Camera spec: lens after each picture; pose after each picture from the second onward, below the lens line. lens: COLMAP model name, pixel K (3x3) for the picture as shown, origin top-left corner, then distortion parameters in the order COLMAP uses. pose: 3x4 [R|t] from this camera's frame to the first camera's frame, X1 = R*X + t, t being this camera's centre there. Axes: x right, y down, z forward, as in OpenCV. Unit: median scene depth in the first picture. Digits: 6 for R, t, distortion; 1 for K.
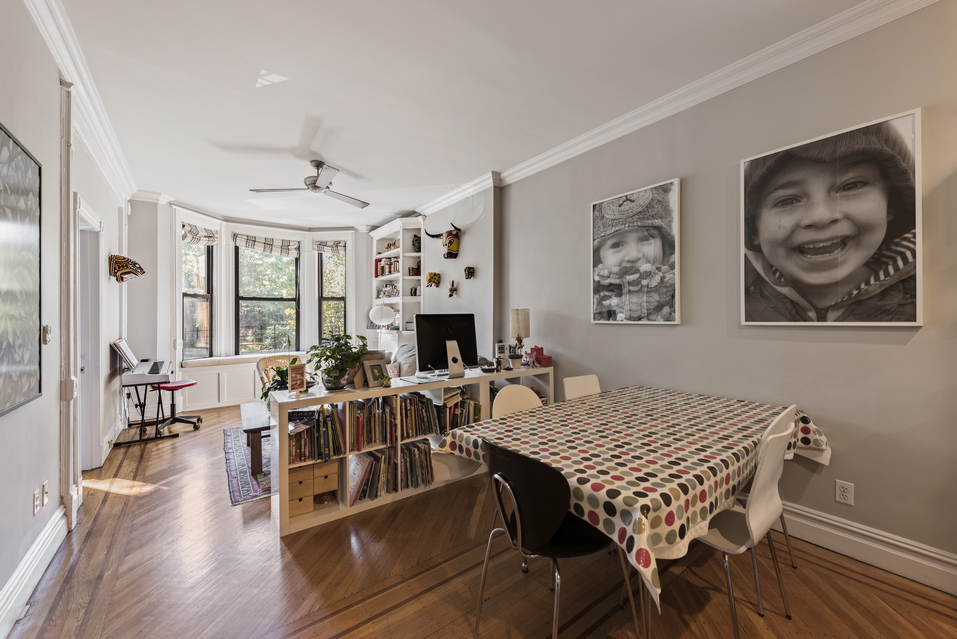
lens RADIAL K [[377.9, 0, 480.7], [0, 377.9, 317.7], [0, 0, 1]] dist [0.017247, -0.000417]
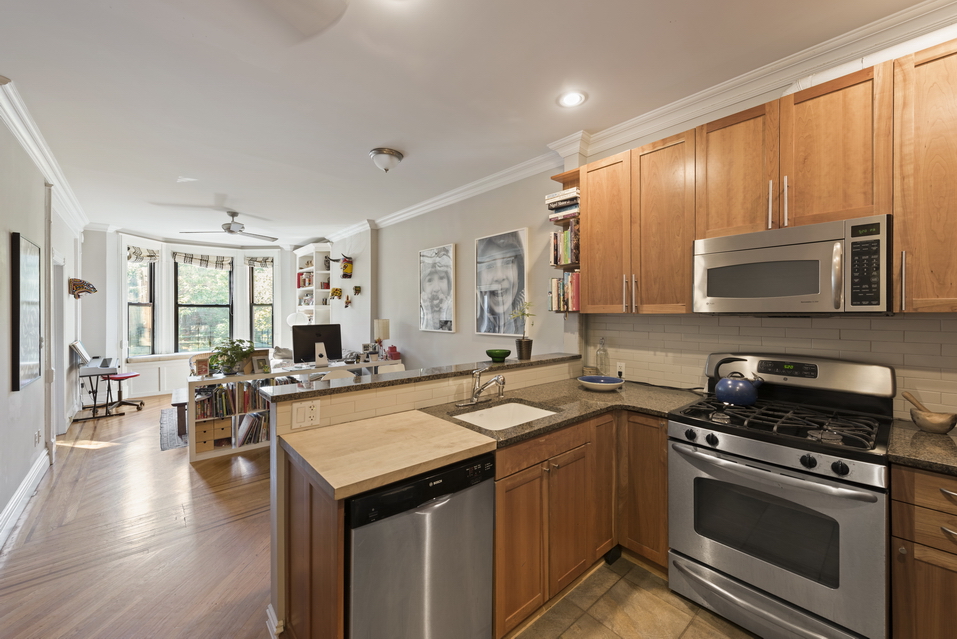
lens RADIAL K [[377.9, 0, 476.8], [0, 377.9, 315.4], [0, 0, 1]] dist [0.017247, -0.000417]
pose [[0.997345, 0.002251, 0.072787, 0.340315], [-0.002710, 0.999977, 0.006203, -0.046044], [-0.072772, -0.006384, 0.997328, -0.425303]]
